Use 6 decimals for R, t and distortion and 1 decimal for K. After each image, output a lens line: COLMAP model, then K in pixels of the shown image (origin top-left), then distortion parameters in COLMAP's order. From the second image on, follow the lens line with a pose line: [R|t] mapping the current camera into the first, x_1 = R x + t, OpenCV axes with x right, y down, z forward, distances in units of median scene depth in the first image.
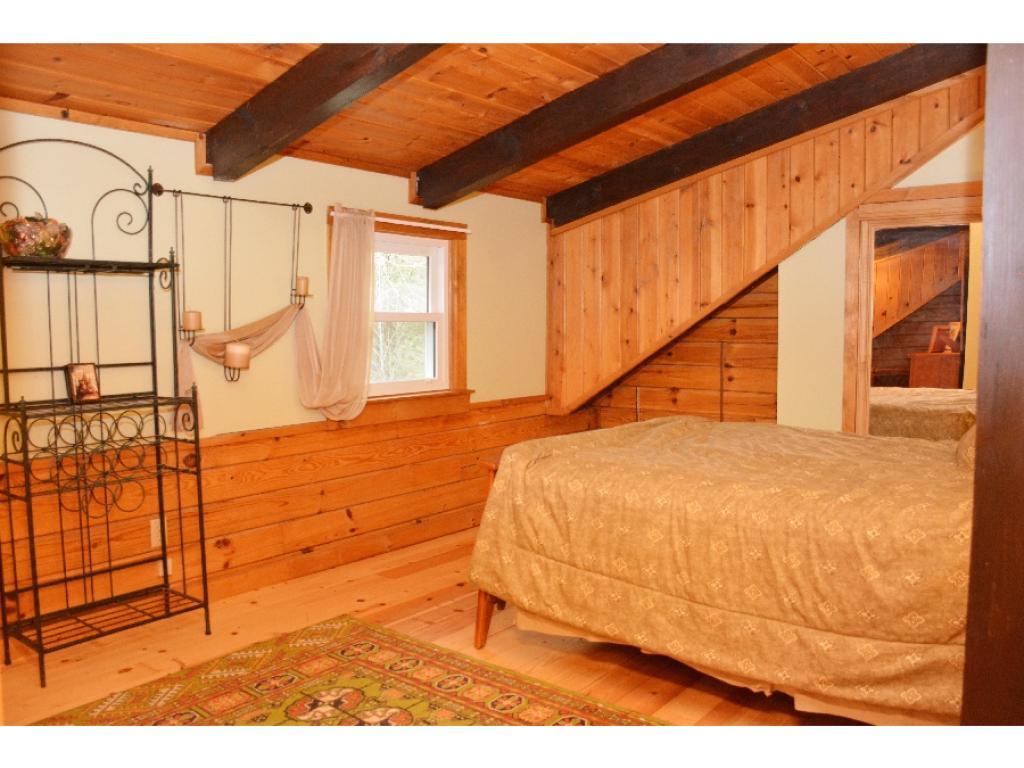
lens RADIAL K [[803.2, 0, 503.4], [0, 803.2, 398.0], [0, 0, 1]] dist [-0.150368, 0.115741]
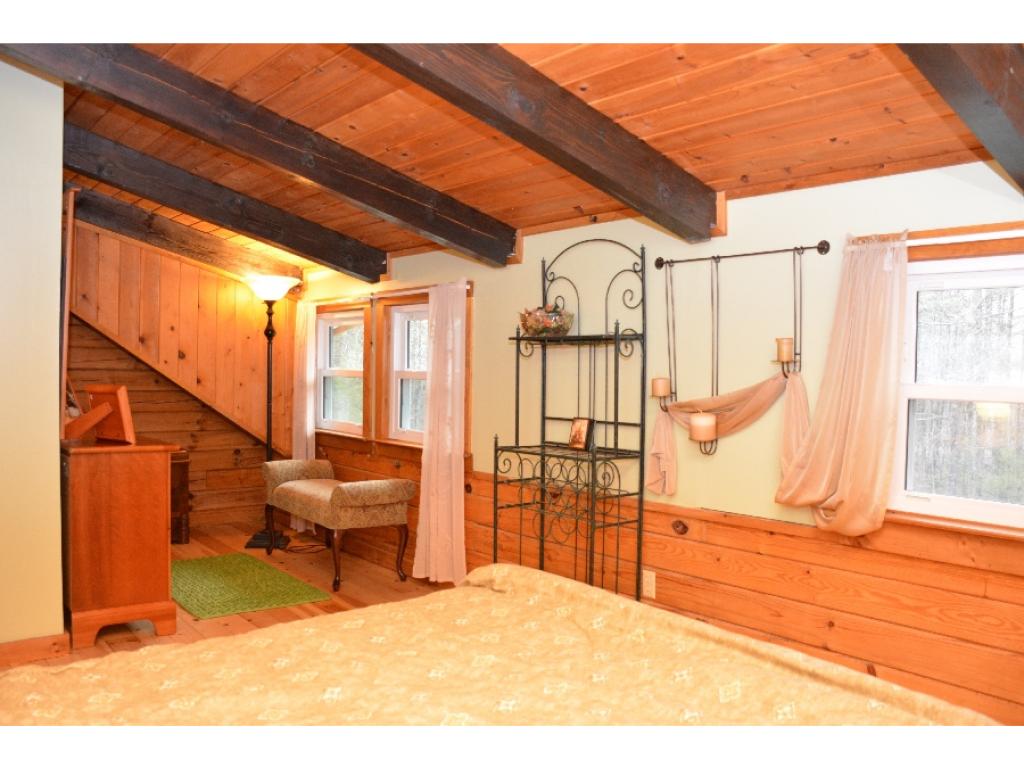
lens RADIAL K [[803.2, 0, 503.4], [0, 803.2, 398.0], [0, 0, 1]] dist [-0.150368, 0.115741]
pose [[-0.187065, 0.046520, -0.981245, 0.691068], [-0.099535, 0.992840, 0.066045, -0.140166], [0.977292, 0.110023, -0.181095, 1.041833]]
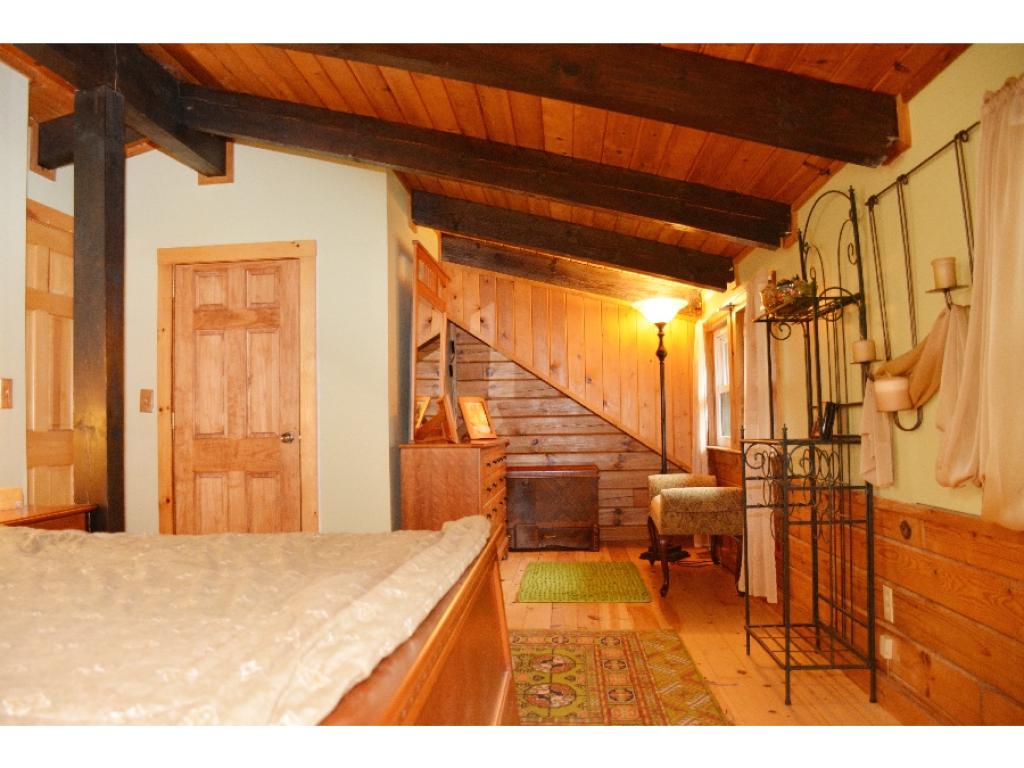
lens RADIAL K [[803.2, 0, 503.4], [0, 803.2, 398.0], [0, 0, 1]] dist [-0.150368, 0.115741]
pose [[-0.827121, 0.005249, -0.562000, 0.396279], [-0.021781, 0.998906, 0.041386, -0.080015], [0.561602, 0.046473, -0.826101, 1.549331]]
